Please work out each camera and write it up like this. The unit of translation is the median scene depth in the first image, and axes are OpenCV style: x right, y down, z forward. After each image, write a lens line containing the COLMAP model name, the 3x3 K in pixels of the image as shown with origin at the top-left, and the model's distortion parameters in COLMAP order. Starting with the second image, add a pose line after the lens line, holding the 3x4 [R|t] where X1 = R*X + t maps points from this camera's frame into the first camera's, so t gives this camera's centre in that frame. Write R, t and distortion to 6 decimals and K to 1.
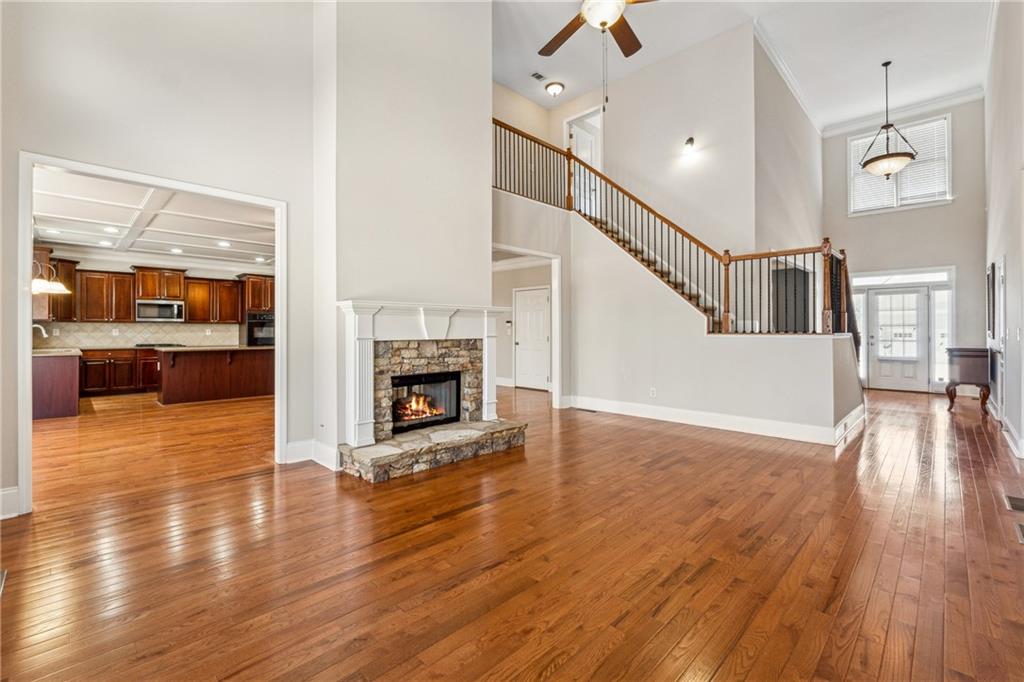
lens RADIAL K [[438.3, 0, 511.7], [0, 438.3, 335.8], [0, 0, 1]] dist [-0.003330, 0.000932]
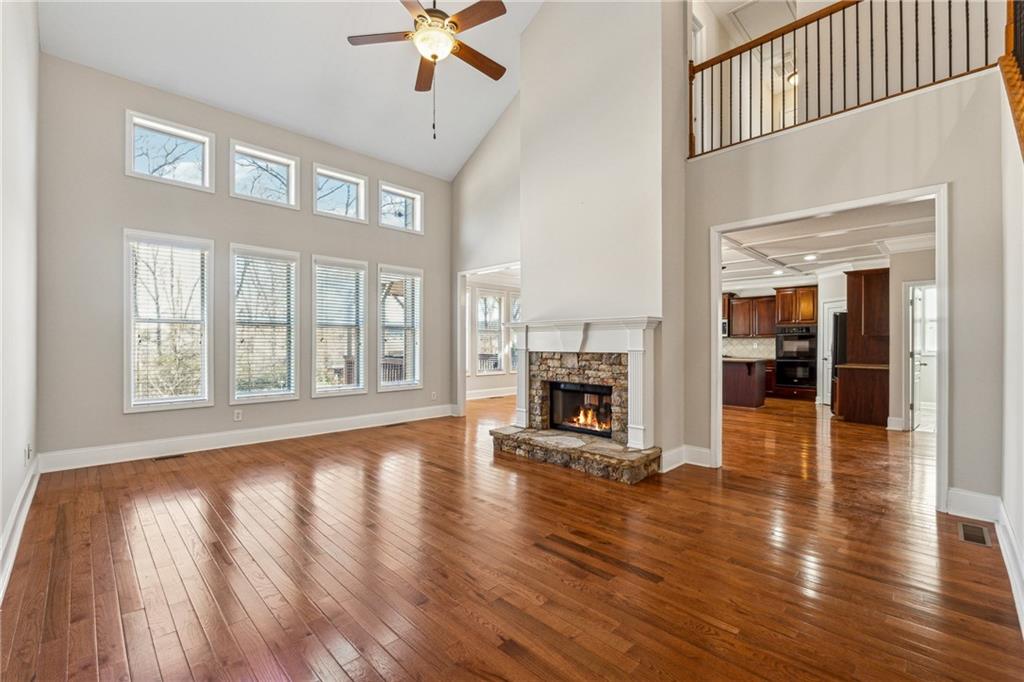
lens RADIAL K [[438.3, 0, 506.3], [0, 438.3, 342.7], [0, 0, 1]] dist [-0.003330, 0.000932]
pose [[-0.018537, -0.001796, -0.999827, 0.845762], [-0.013108, 0.999913, -0.001553, -0.010452], [0.999742, 0.013077, -0.018559, 0.785302]]
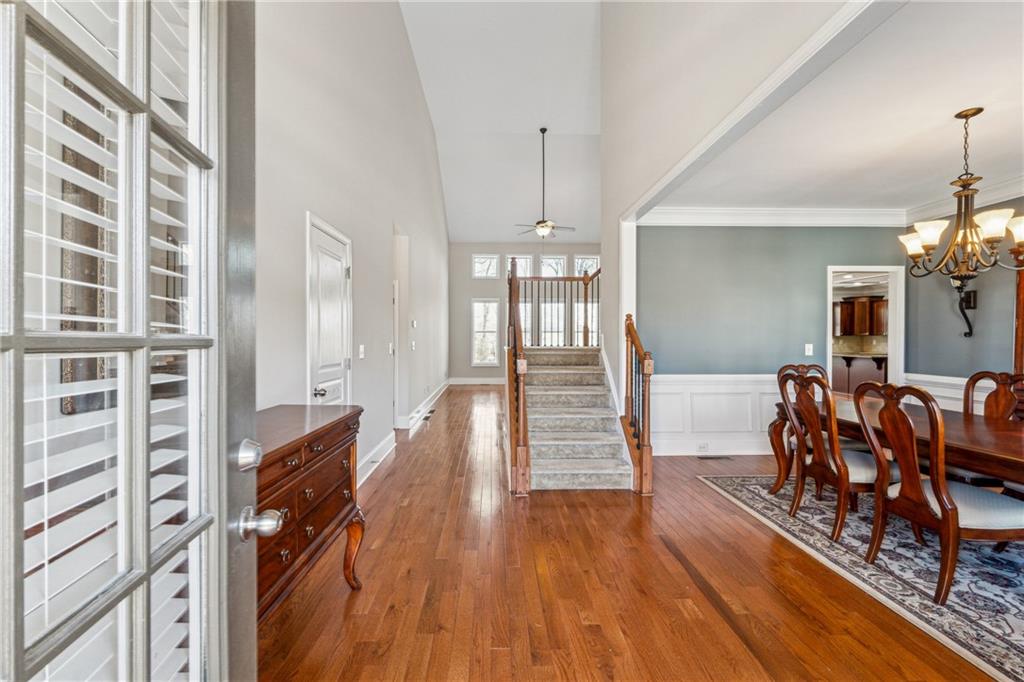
lens RADIAL K [[438.3, 0, 511.7], [0, 438.3, 347.7], [0, 0, 1]] dist [-0.003330, 0.000932]
pose [[-0.682921, 0.005477, -0.730471, 1.608179], [-0.013293, 0.999713, 0.019923, -0.004611], [0.730371, 0.023316, -0.682653, 1.853767]]
